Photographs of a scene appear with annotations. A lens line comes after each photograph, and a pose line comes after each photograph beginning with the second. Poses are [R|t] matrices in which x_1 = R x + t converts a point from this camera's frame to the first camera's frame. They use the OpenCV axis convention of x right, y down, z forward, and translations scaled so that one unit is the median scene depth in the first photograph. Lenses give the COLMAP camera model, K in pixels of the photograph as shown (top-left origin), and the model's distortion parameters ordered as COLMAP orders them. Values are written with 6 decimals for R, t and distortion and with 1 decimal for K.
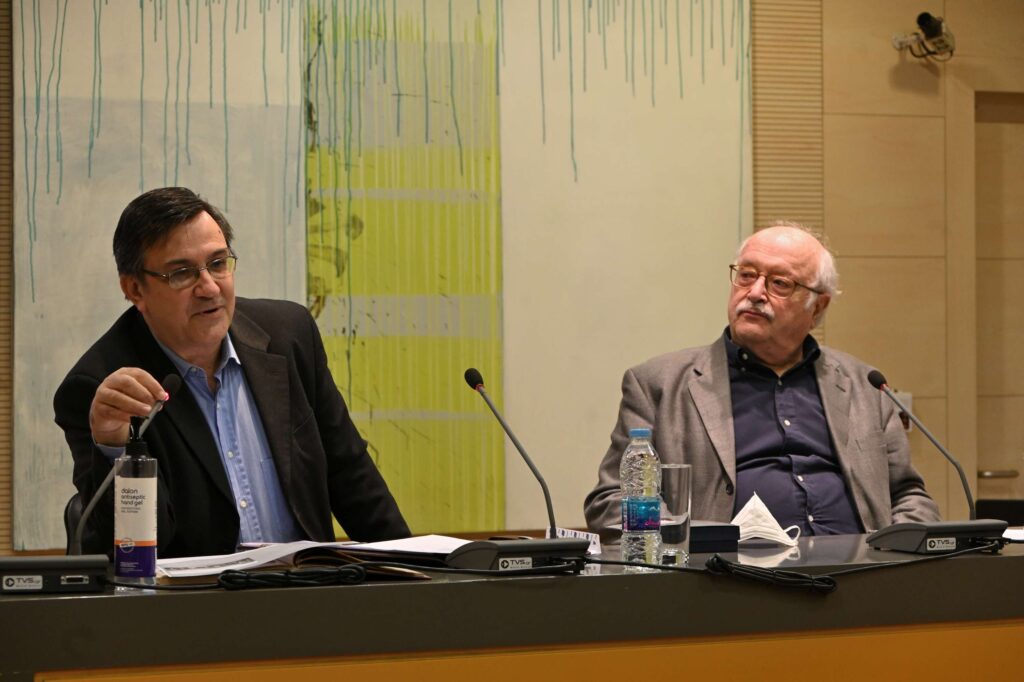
lens RADIAL K [[2823.4, 0, 508.7], [0, 2823.4, 347.8], [0, 0, 1]] dist [-0.048070, 0.000000]
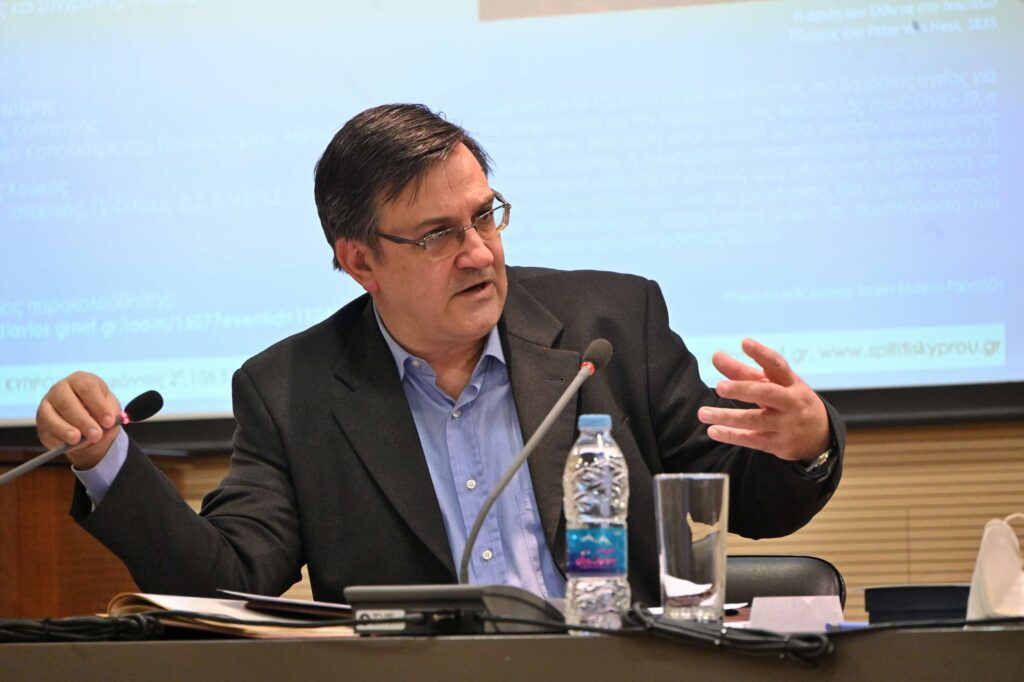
lens RADIAL K [[5797.8, 0, 515.0], [0, 5797.8, 347.8], [0, 0, 1]] dist [-0.334355, 0.000000]
pose [[0.613288, -0.043606, -0.788655, 0.670508], [0.009834, 0.998819, -0.047578, 0.047429], [0.789798, 0.021423, 0.612992, 0.114541]]
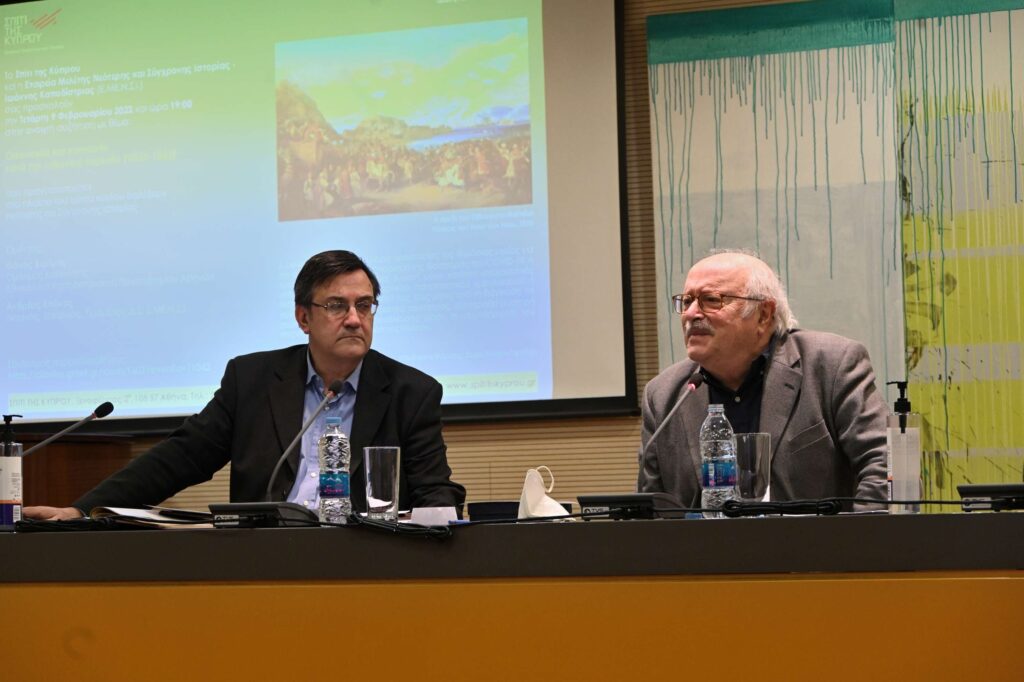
lens RADIAL K [[2823.4, 0, 506.0], [0, 2823.4, 347.9], [0, 0, 1]] dist [-0.048070, 0.000000]
pose [[0.670034, -0.053712, -0.740385, 0.655741], [0.013600, 0.998100, -0.060100, 0.047219], [0.742206, 0.030199, 0.669491, 0.126894]]
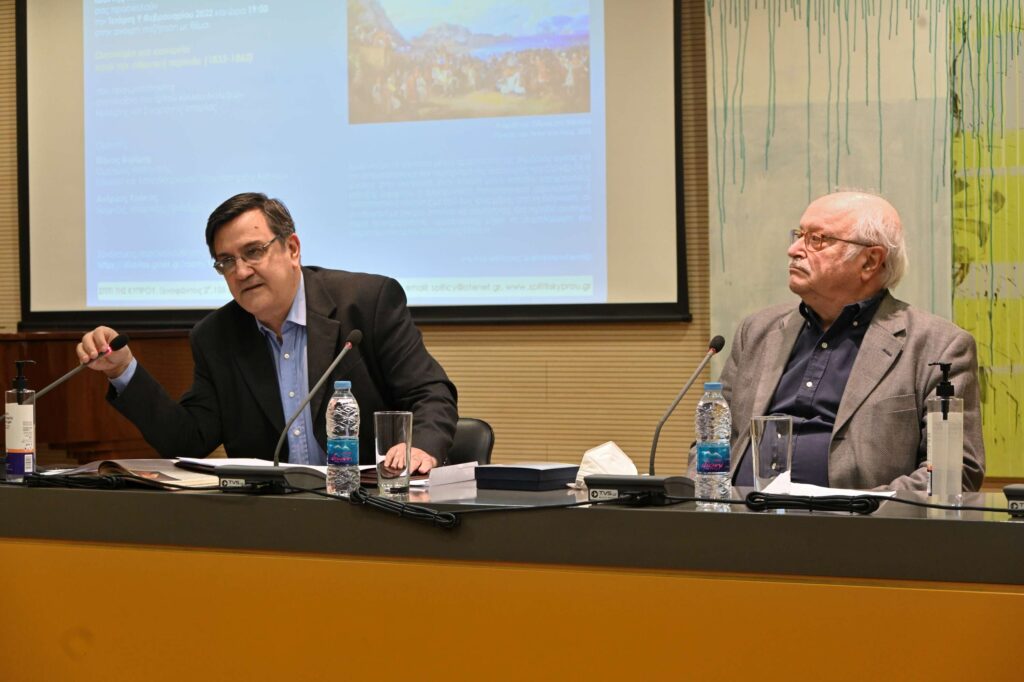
lens RADIAL K [[2310.4, 0, 509.4], [0, 2310.4, 359.0], [0, 0, 1]] dist [-0.038533, 0.000000]
pose [[0.633747, 0.018344, -0.773323, 0.537935], [0.001060, 0.999697, 0.024582, -0.002961], [0.773539, -0.016398, 0.633536, 0.268369]]
